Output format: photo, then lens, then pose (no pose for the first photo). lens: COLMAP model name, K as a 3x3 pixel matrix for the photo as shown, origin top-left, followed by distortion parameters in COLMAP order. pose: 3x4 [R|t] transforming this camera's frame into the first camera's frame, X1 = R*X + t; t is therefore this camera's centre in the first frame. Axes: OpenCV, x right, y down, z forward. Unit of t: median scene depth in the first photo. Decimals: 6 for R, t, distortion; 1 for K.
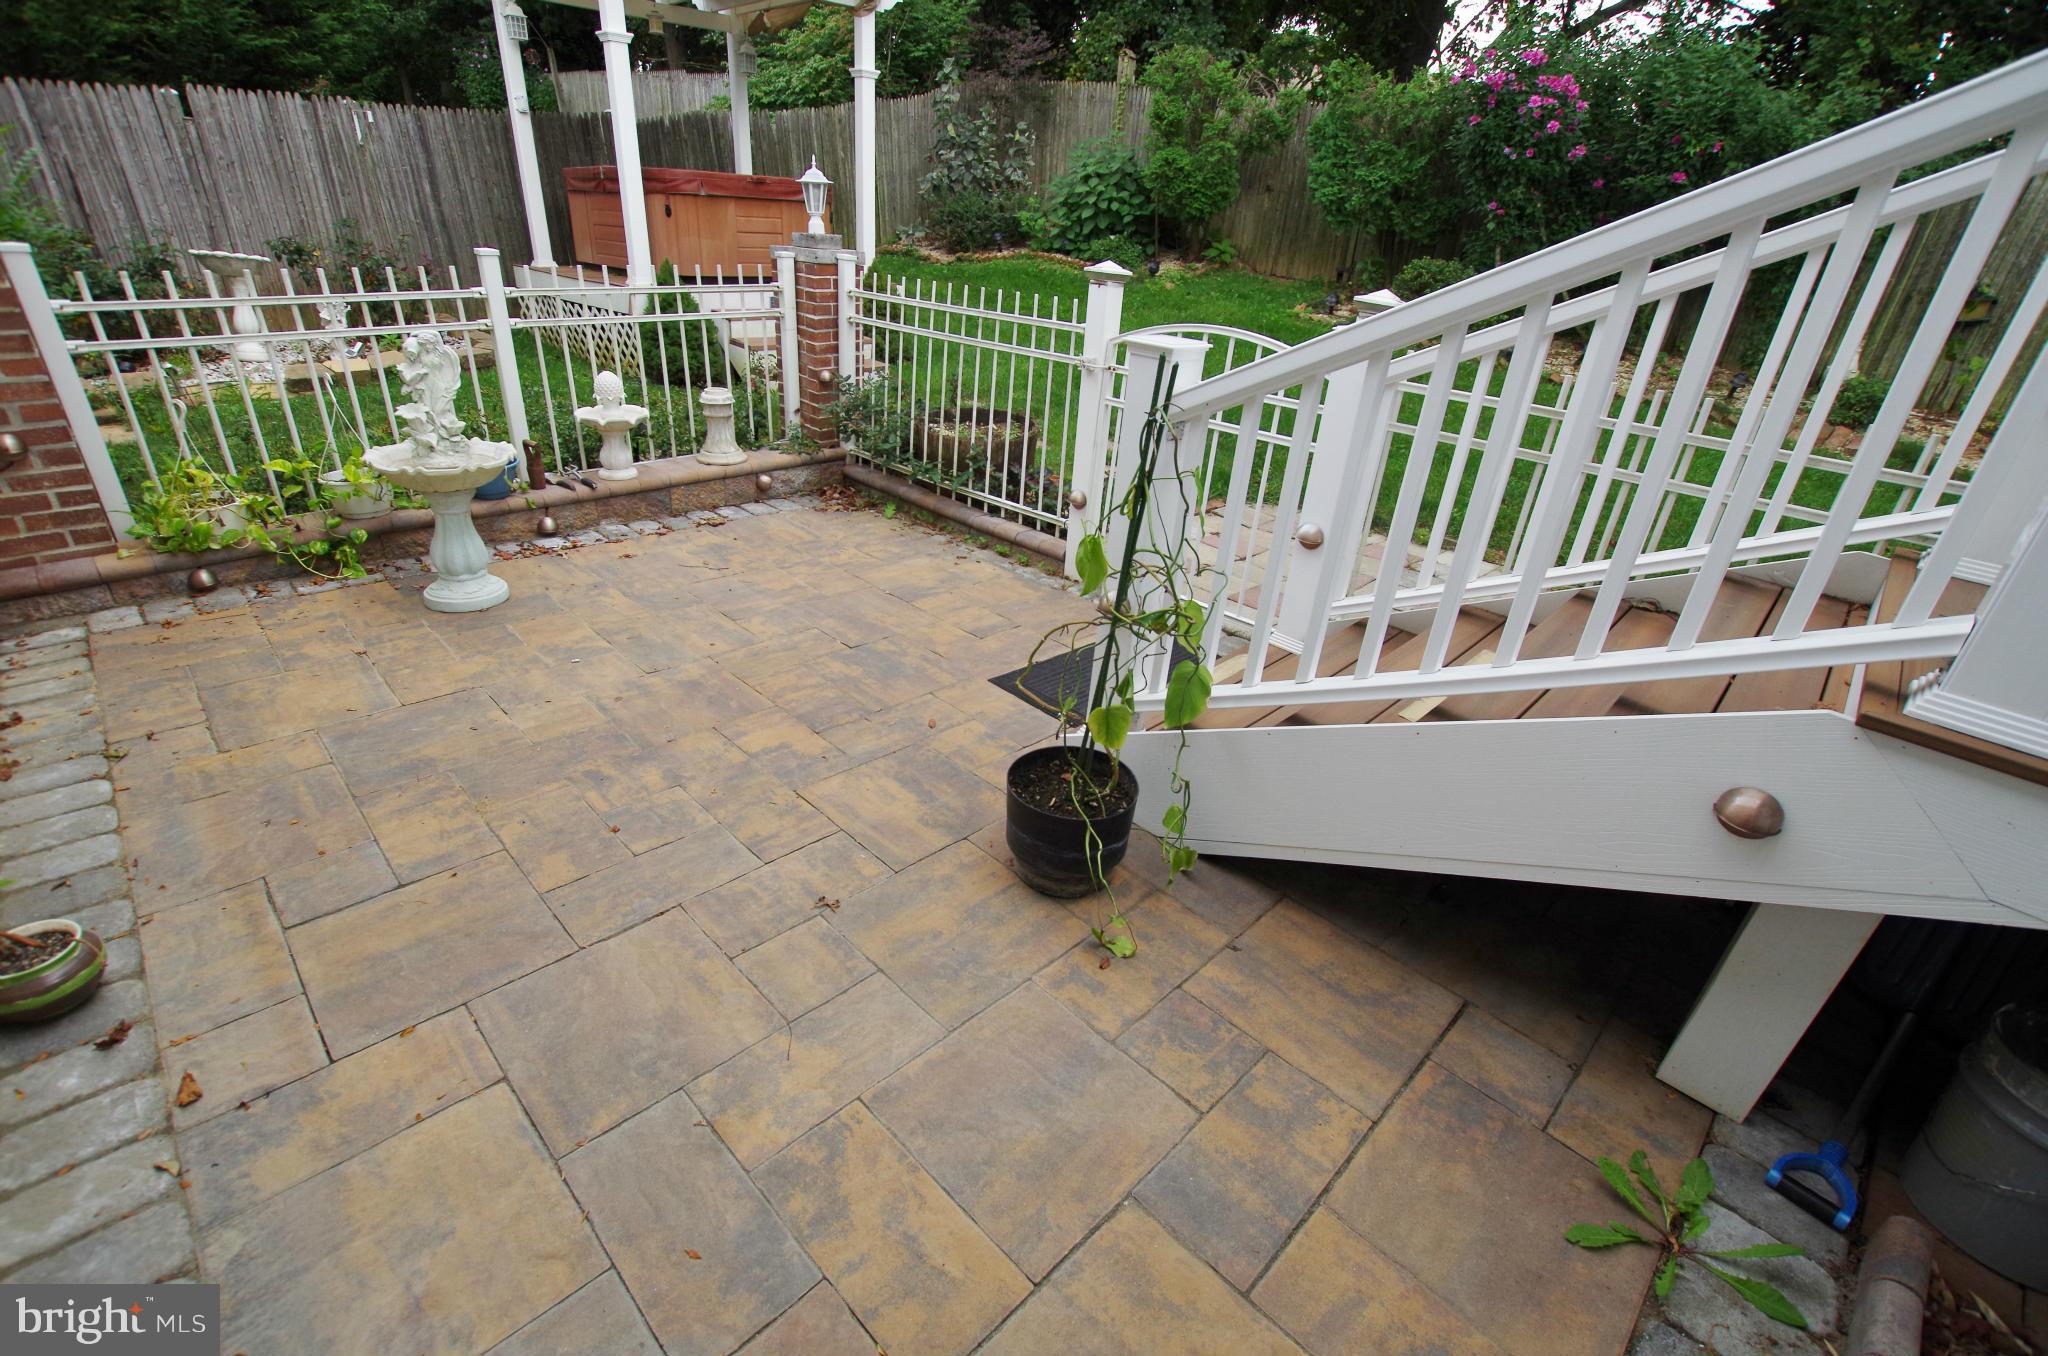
lens RADIAL K [[900.8, 0, 1019.6], [0, 900.8, 685.3], [0, 0, 1]] dist [-0.039020, 0.007991]
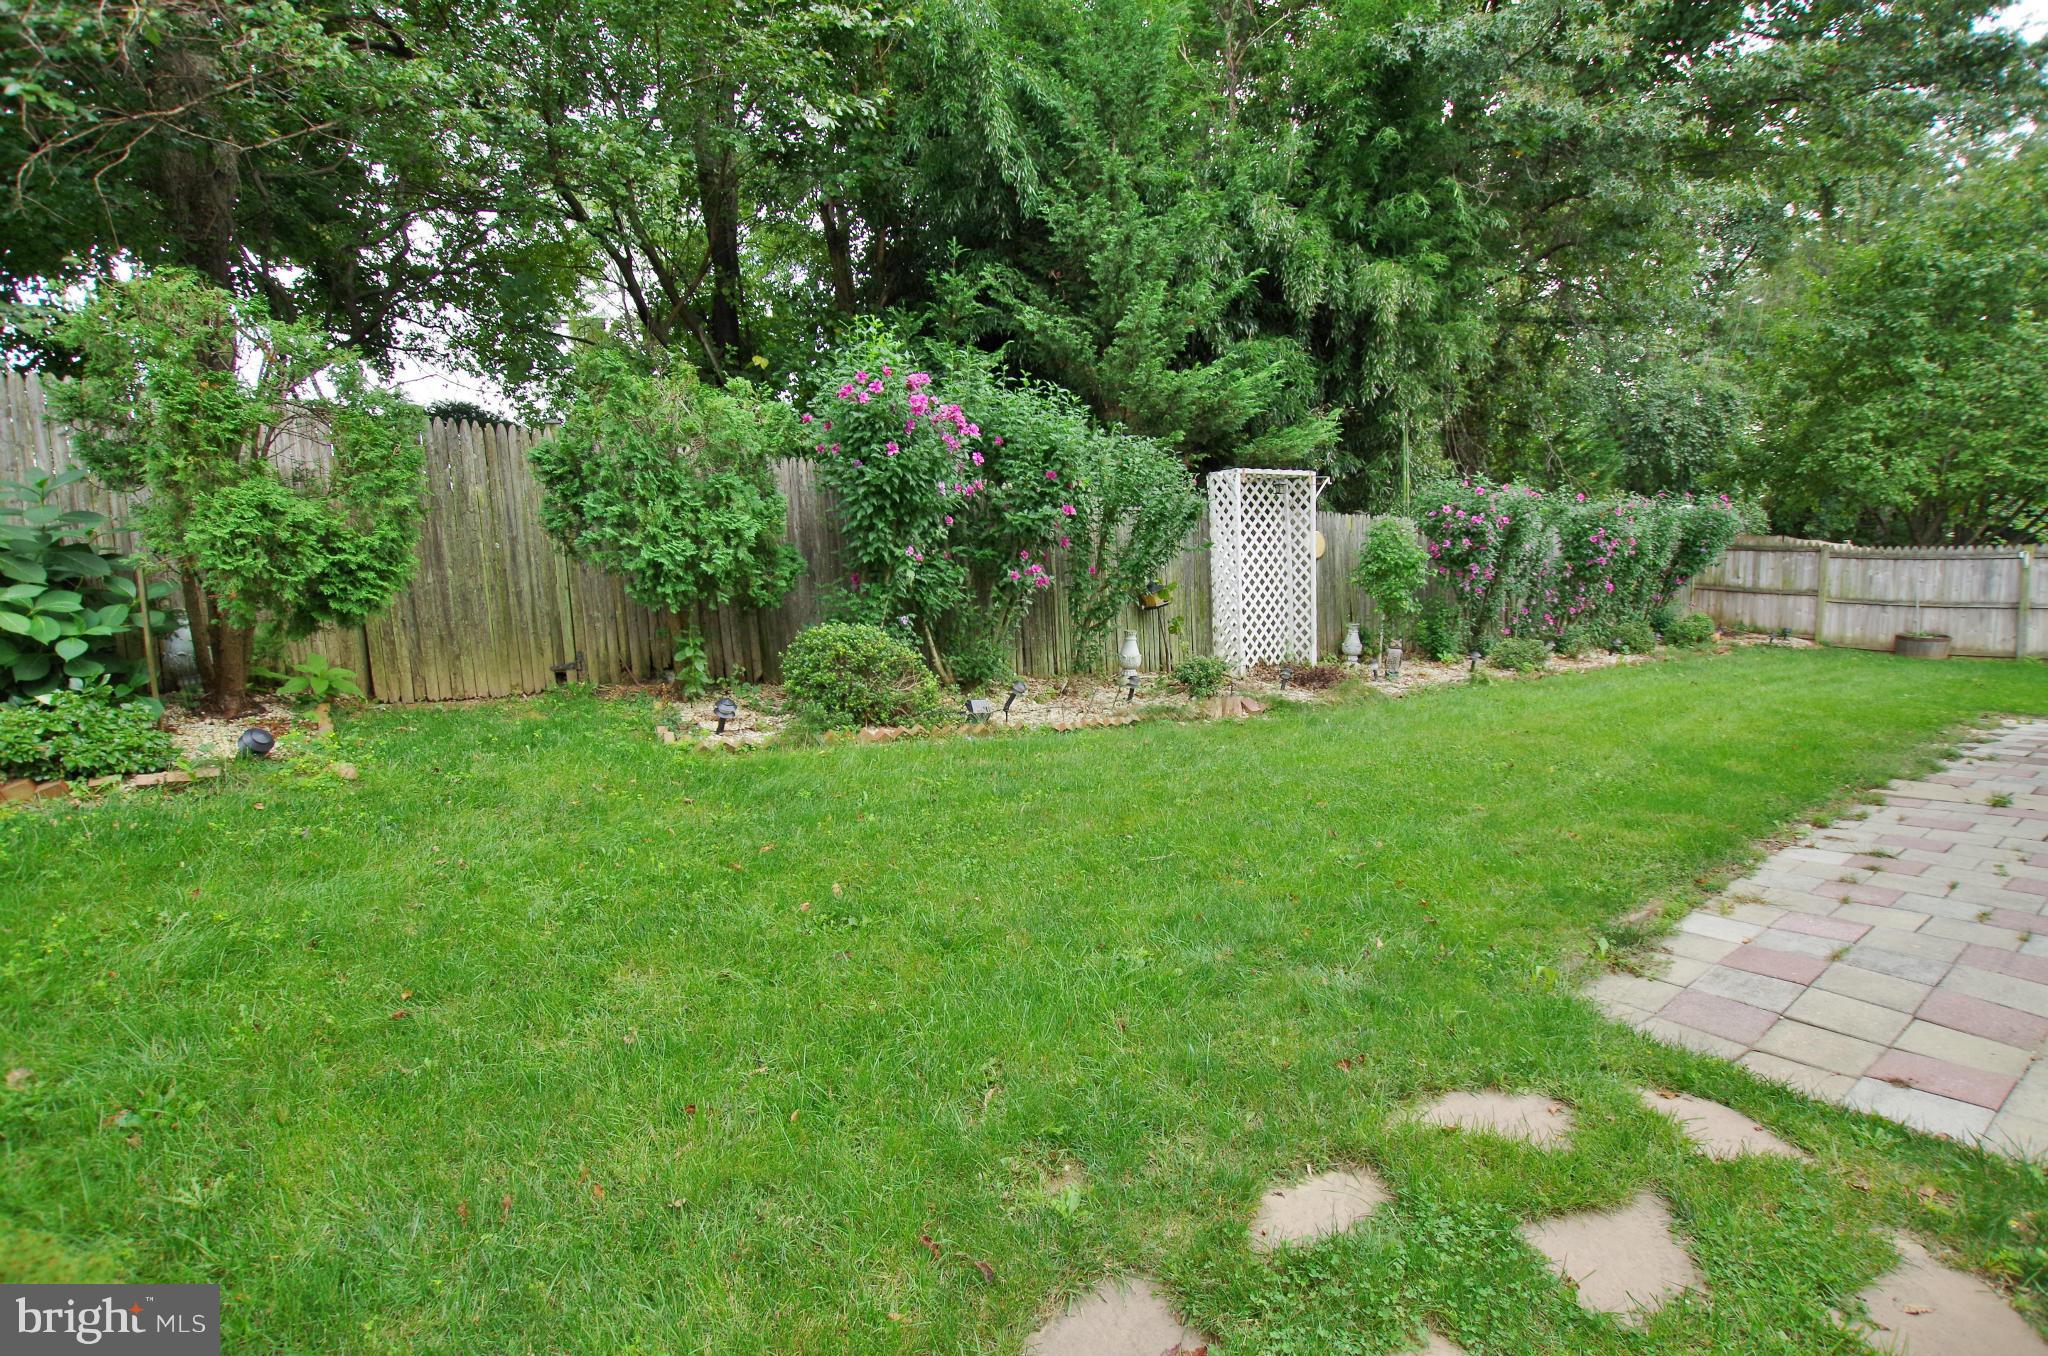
lens RADIAL K [[930.9, 0, 1017.0], [0, 930.9, 691.1], [0, 0, 1]] dist [-0.028201, 0.000379]
pose [[0.180721, -0.187518, 0.965493, -0.268112], [0.508704, 0.857974, 0.071416, -0.489315], [-0.841760, 0.478244, 0.250445, 0.847724]]
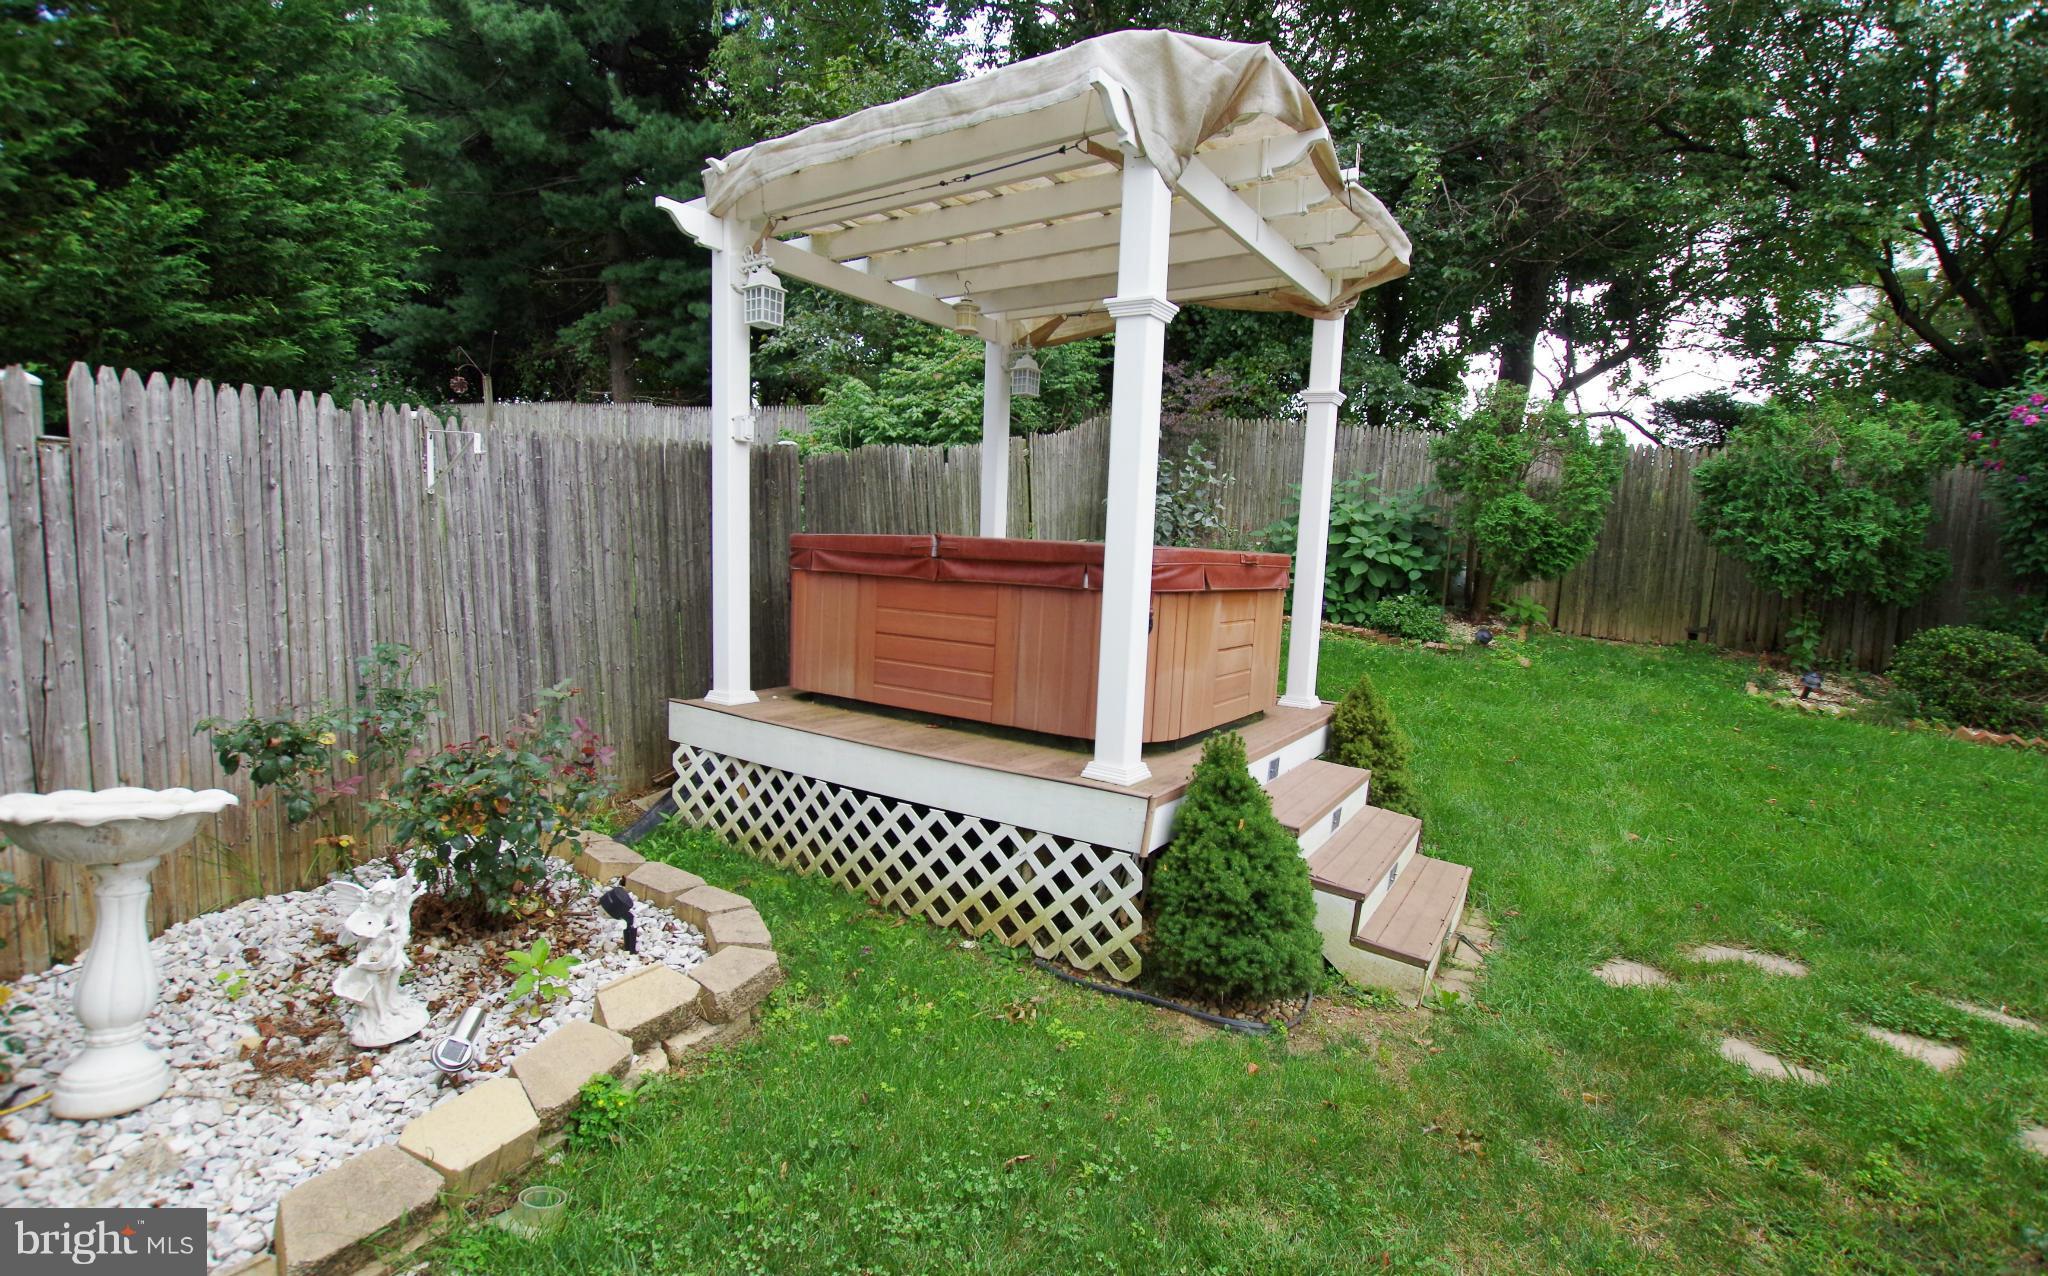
lens RADIAL K [[934.5, 0, 1014.4], [0, 934.5, 644.6], [0, 0, 1]] dist [-0.037787, 0.006149]
pose [[0.980347, -0.036495, 0.193876, -0.546651], [0.103493, 0.931797, -0.347914, -0.338272], [-0.167956, 0.361141, 0.917261, 0.521615]]
